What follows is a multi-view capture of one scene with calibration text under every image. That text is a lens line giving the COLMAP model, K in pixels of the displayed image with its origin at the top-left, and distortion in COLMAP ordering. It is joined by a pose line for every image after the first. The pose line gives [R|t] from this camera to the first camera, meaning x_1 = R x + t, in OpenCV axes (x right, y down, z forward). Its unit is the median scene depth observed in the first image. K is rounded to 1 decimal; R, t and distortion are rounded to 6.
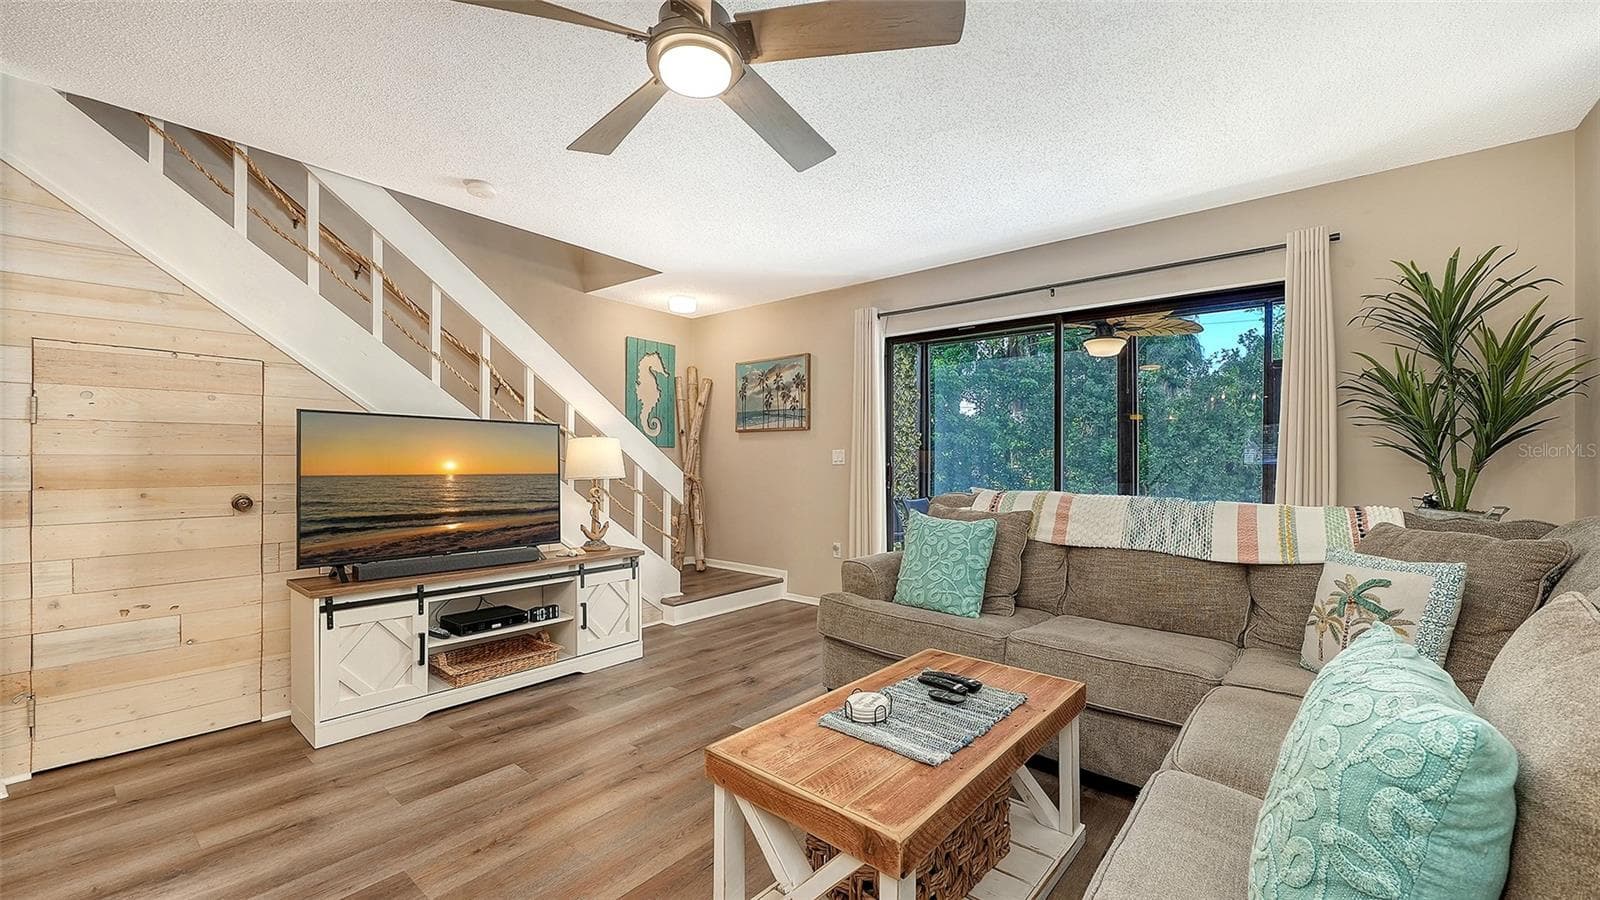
lens RADIAL K [[600.3, 0, 800.0], [0, 600.3, 450.0], [0, 0, 1]] dist [-0.002531, -0.000441]
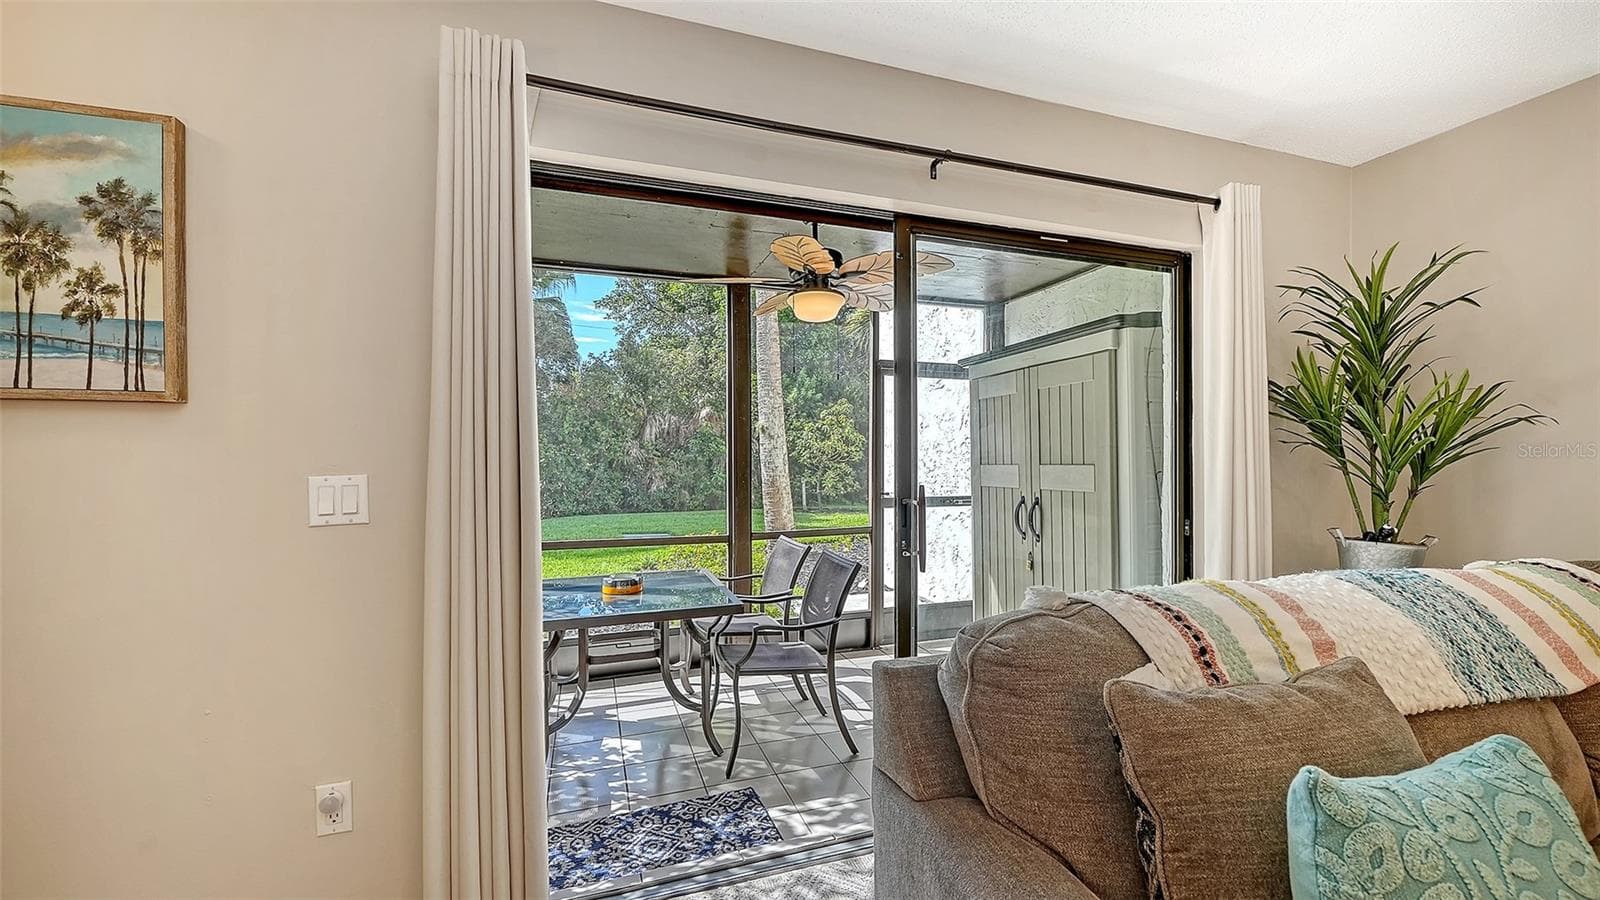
lens RADIAL K [[600.3, 0, 800.0], [0, 600.3, 450.0], [0, 0, 1]] dist [-0.002531, -0.000441]
pose [[0.525721, -0.002065, 0.850654, -0.067238], [-0.006399, 0.999959, 0.006382, -0.015896], [-0.850633, -0.008798, 0.525686, 0.613332]]
